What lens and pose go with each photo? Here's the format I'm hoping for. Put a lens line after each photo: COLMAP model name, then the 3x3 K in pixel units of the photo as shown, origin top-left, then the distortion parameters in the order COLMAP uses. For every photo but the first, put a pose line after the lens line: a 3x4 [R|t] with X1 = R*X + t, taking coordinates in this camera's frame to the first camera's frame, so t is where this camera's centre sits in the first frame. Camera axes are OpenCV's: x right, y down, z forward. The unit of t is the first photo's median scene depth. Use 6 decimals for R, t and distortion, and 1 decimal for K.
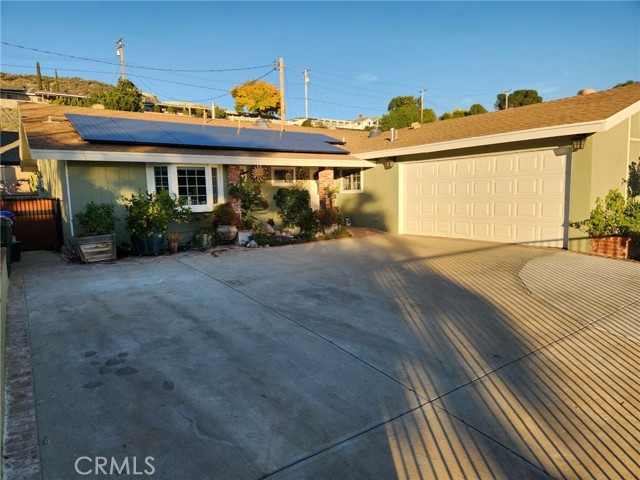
lens RADIAL K [[442.3, 0, 314.1], [0, 442.3, 239.5], [0, 0, 1]] dist [0.087714, -0.079474]
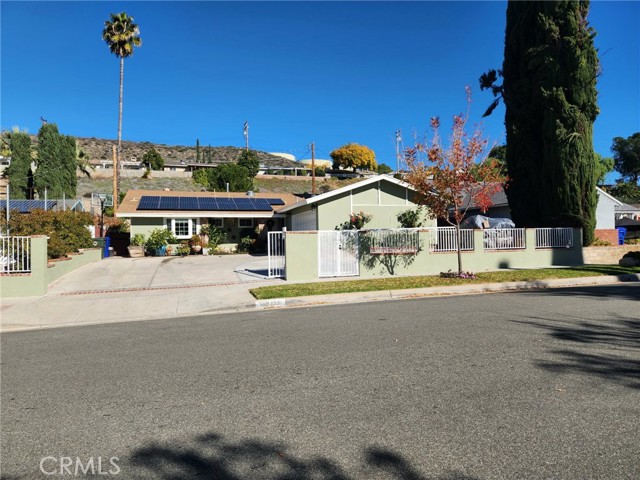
lens RADIAL K [[441.9, 0, 318.0], [0, 441.9, 237.0], [0, 0, 1]] dist [0.087623, -0.077389]
pose [[0.956003, 0.002637, -0.293344, 1.267779], [-0.035227, 0.993755, -0.105874, 0.174448], [0.291233, 0.111550, 0.950126, -1.129479]]
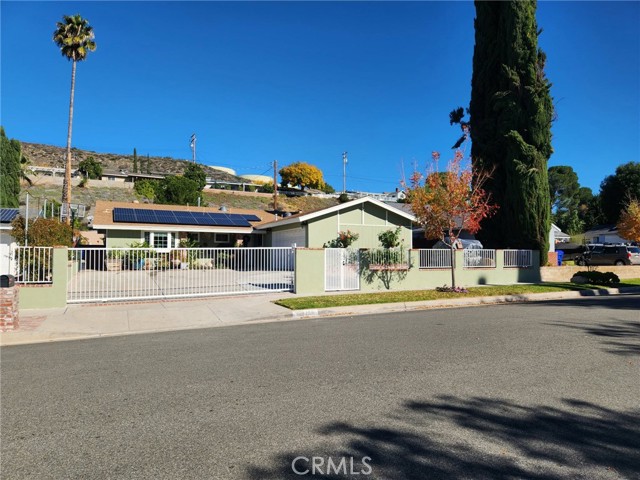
lens RADIAL K [[443.4, 0, 325.0], [0, 443.4, 241.9], [0, 0, 1]] dist [0.086138, -0.079335]
pose [[0.990130, 0.018176, -0.138965, 1.030674], [-0.037701, 0.989547, -0.139195, 0.201766], [0.134983, 0.143061, 0.980466, -1.309394]]
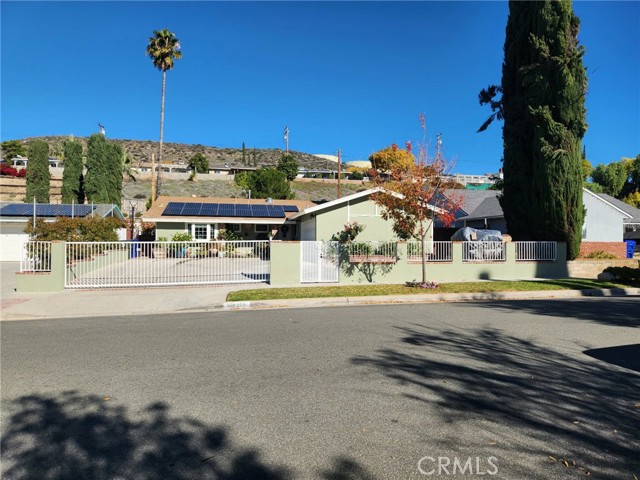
lens RADIAL K [[441.9, 0, 318.0], [0, 441.9, 237.0], [0, 0, 1]] dist [0.087623, -0.077389]
pose [[0.919456, 0.021894, -0.392584, 1.568480], [-0.067305, 0.992476, -0.102283, 0.144010], [0.387391, 0.120467, 0.914011, -1.208897]]
